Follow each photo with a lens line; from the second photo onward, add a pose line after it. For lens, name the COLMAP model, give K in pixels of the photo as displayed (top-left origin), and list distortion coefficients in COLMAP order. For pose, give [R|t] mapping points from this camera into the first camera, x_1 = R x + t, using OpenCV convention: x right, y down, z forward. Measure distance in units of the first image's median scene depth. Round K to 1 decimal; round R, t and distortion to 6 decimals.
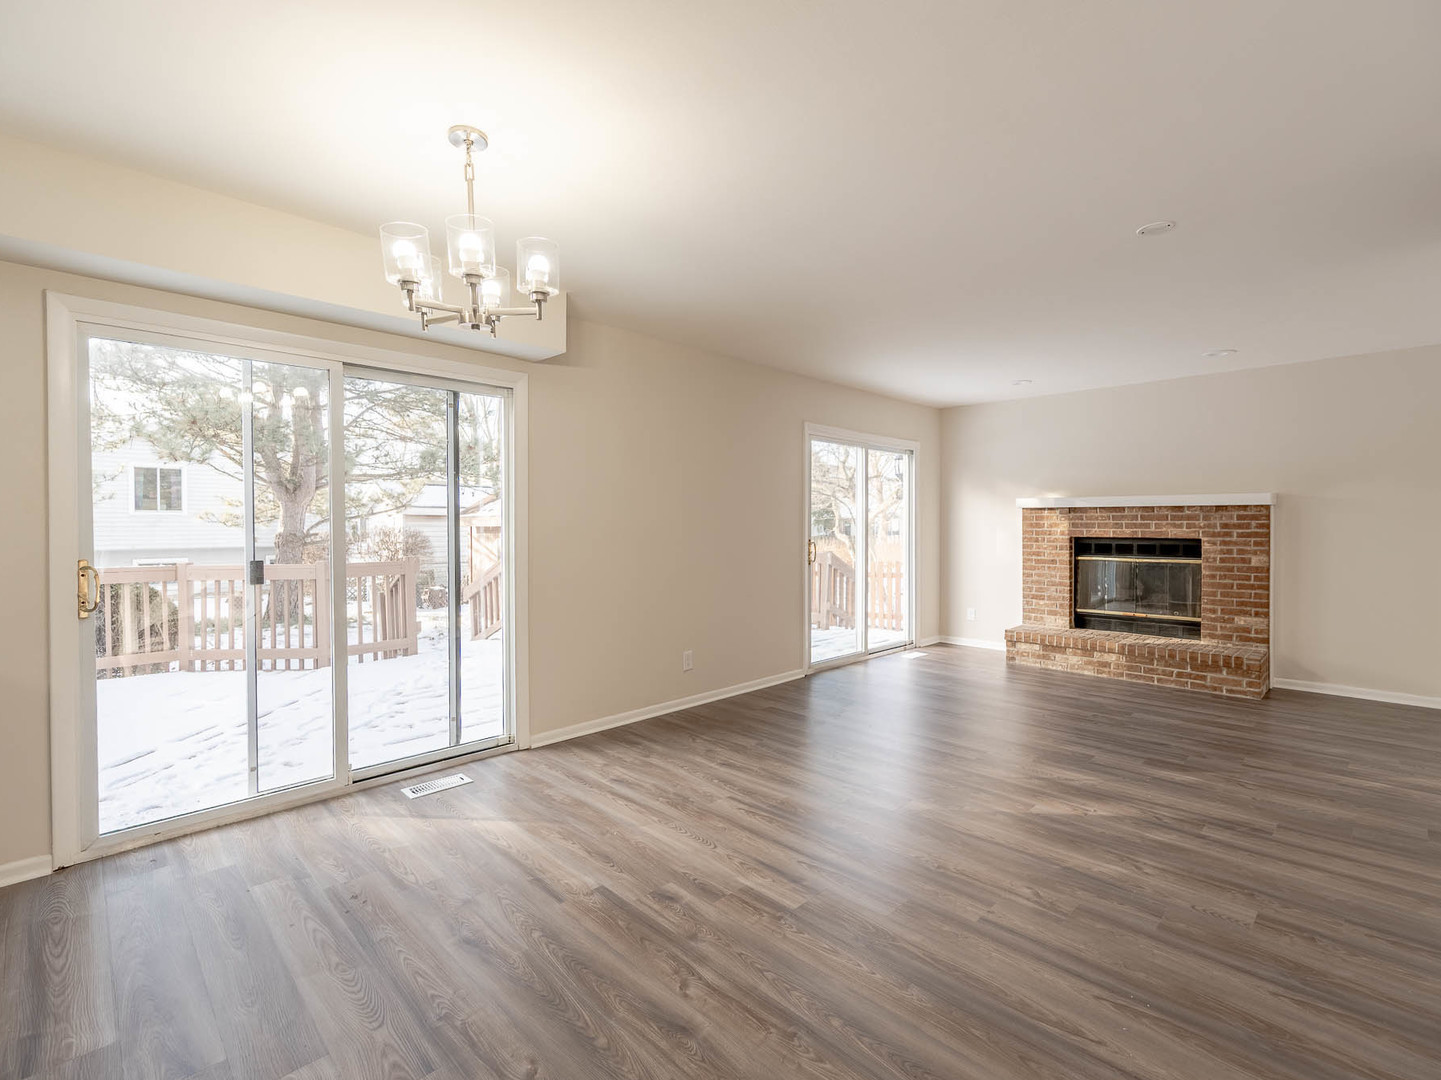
lens RADIAL K [[707.1, 0, 721.8], [0, 707.1, 537.6], [0, 0, 1]] dist [0.001760, 0.000003]
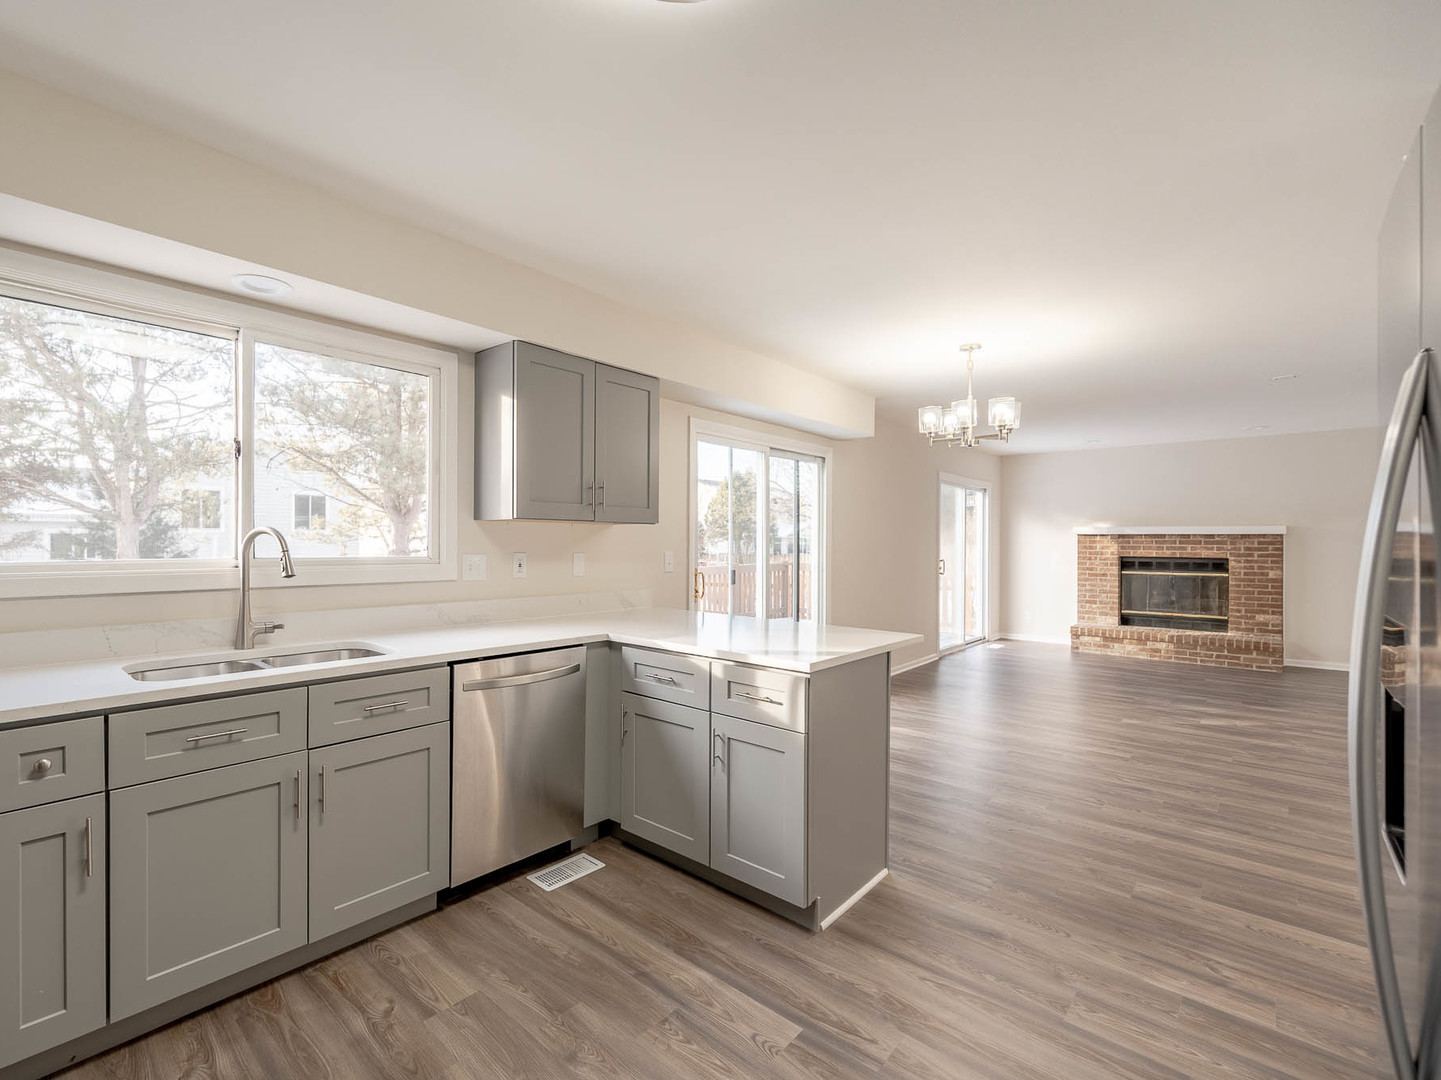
lens RADIAL K [[641.2, 0, 719.6], [0, 641.2, 545.5], [0, 0, 1]] dist [0.003510, 0.000191]
pose [[0.999720, 0.004718, 0.023182, -0.325132], [-0.004369, 0.999877, -0.015075, -0.000072], [-0.023250, 0.014969, 0.999618, -0.214585]]
